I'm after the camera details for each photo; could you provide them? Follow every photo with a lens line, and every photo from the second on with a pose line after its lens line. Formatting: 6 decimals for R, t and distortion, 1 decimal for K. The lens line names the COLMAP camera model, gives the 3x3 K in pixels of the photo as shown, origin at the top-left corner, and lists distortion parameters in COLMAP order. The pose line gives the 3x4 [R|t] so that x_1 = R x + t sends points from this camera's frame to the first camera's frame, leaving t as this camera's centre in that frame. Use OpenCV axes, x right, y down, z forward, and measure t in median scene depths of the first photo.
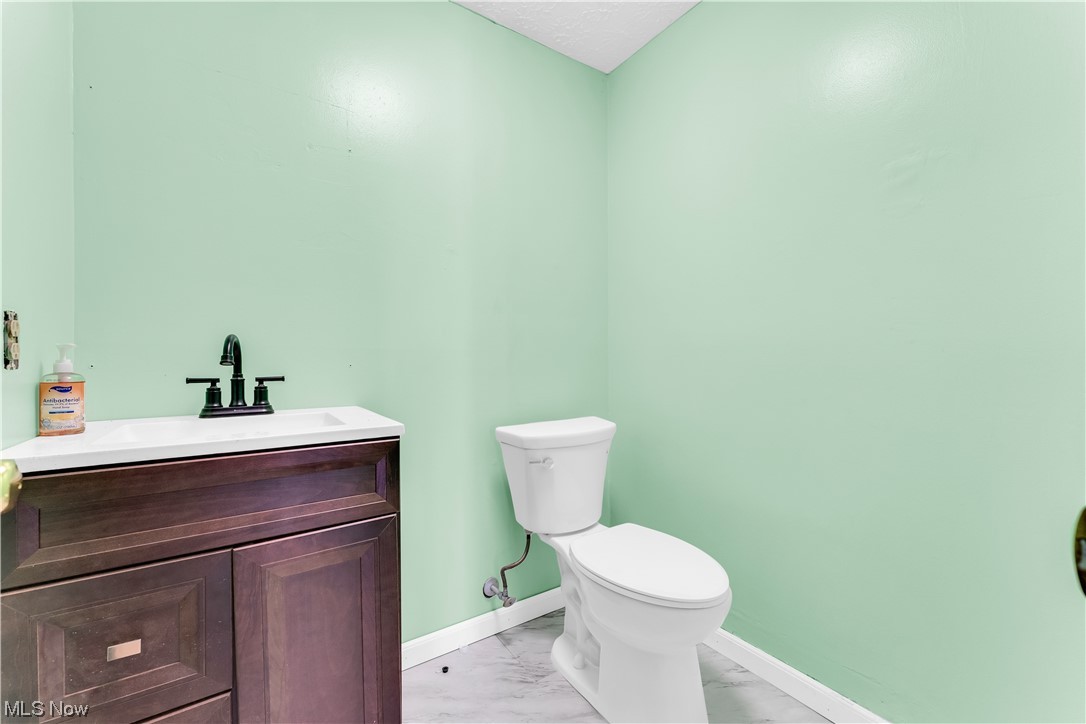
lens RADIAL K [[438.6, 0, 541.9], [0, 438.6, 364.8], [0, 0, 1]] dist [0.003225, 0.000017]
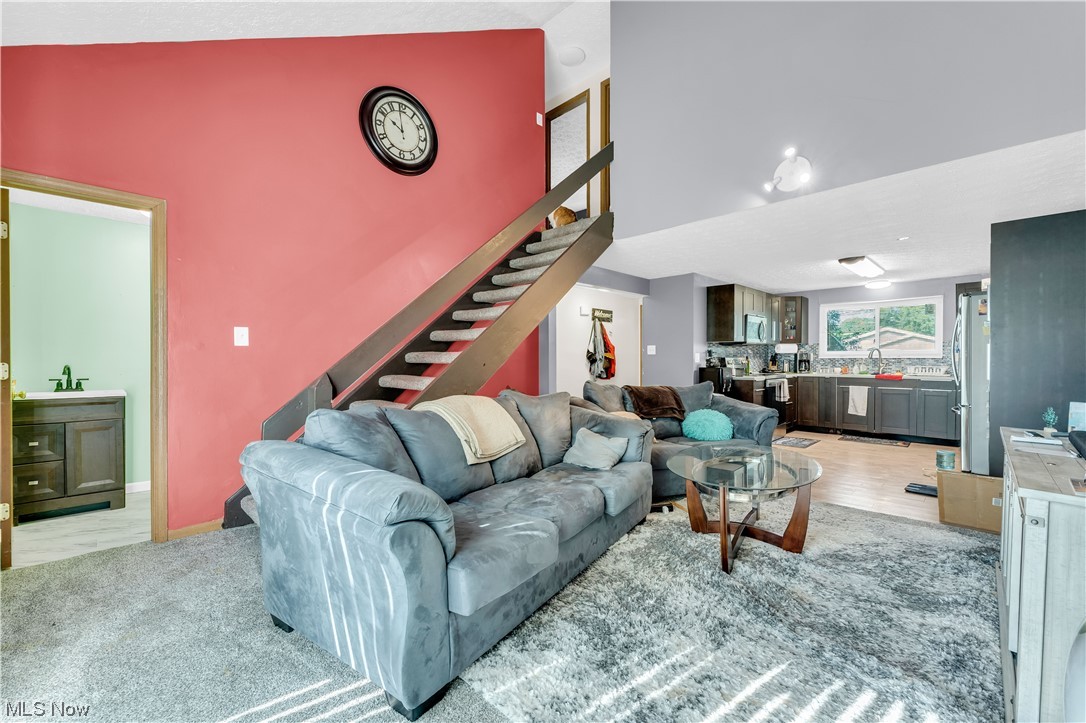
lens RADIAL K [[438.6, 0, 541.4], [0, 438.6, 365.7], [0, 0, 1]] dist [0.003225, 0.000017]
pose [[0.983762, 0.002666, 0.179460, 1.958268], [-0.002279, 0.999995, -0.002363, -0.062929], [-0.179466, 0.001915, 0.983762, -2.559438]]
